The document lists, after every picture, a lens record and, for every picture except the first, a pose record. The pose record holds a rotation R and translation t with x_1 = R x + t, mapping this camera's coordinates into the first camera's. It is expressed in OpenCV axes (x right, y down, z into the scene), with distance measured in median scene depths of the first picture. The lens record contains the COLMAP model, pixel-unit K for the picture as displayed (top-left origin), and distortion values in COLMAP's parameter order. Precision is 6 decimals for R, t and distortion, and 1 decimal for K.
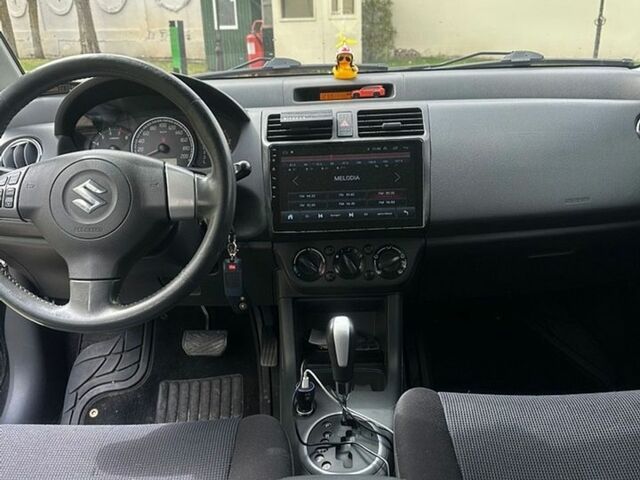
lens RADIAL K [[610.5, 0, 320.0], [0, 610.5, 240.0], [0, 0, 1]] dist [0.218067, -0.455765]
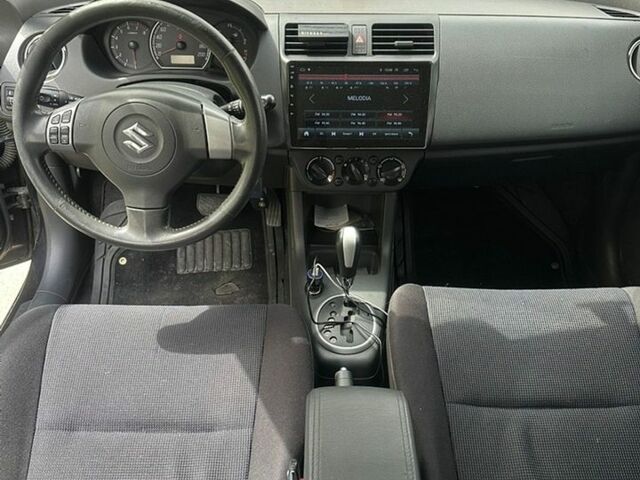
lens RADIAL K [[610.5, 0, 320.0], [0, 610.5, 240.0], [0, 0, 1]] dist [0.218067, -0.455765]
pose [[0.998438, 0.020616, 0.051920, -0.077821], [-0.037848, 0.933239, 0.357258, -0.256285], [-0.041088, -0.358665, 0.932562, -0.107742]]
